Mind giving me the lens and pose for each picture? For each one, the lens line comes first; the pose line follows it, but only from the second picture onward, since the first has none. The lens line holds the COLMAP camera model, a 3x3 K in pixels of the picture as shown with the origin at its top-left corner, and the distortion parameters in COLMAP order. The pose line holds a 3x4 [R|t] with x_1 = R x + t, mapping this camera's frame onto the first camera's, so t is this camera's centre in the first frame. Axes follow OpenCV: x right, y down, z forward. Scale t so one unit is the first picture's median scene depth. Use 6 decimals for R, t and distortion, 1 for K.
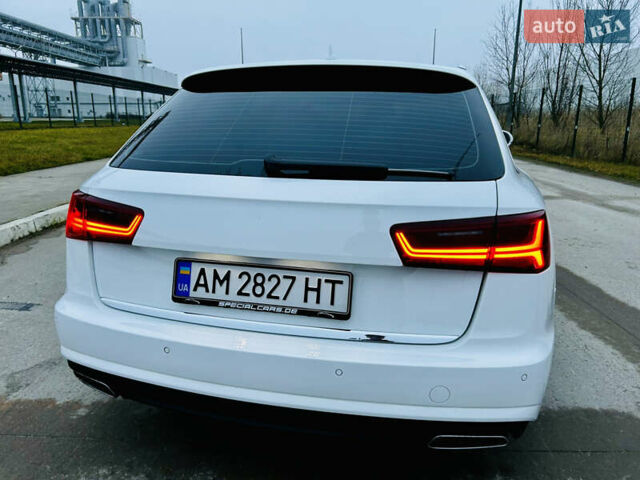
lens RADIAL K [[483.0, 0, 321.7], [0, 483.0, 236.0], [0, 0, 1]] dist [0.044022, -0.049843]
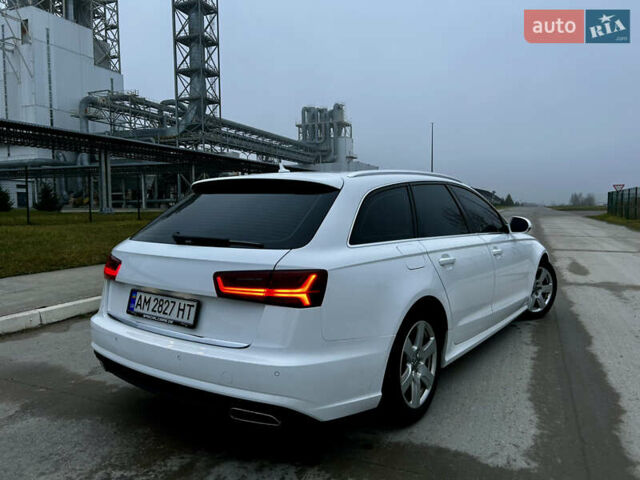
lens RADIAL K [[483.0, 0, 326.0], [0, 483.0, 242.2], [0, 0, 1]] dist [0.044022, -0.049843]
pose [[0.923444, 0.017637, -0.383328, 0.587109], [-0.079232, 0.986181, -0.145497, 0.045440], [0.375464, 0.164730, 0.912080, -0.213190]]
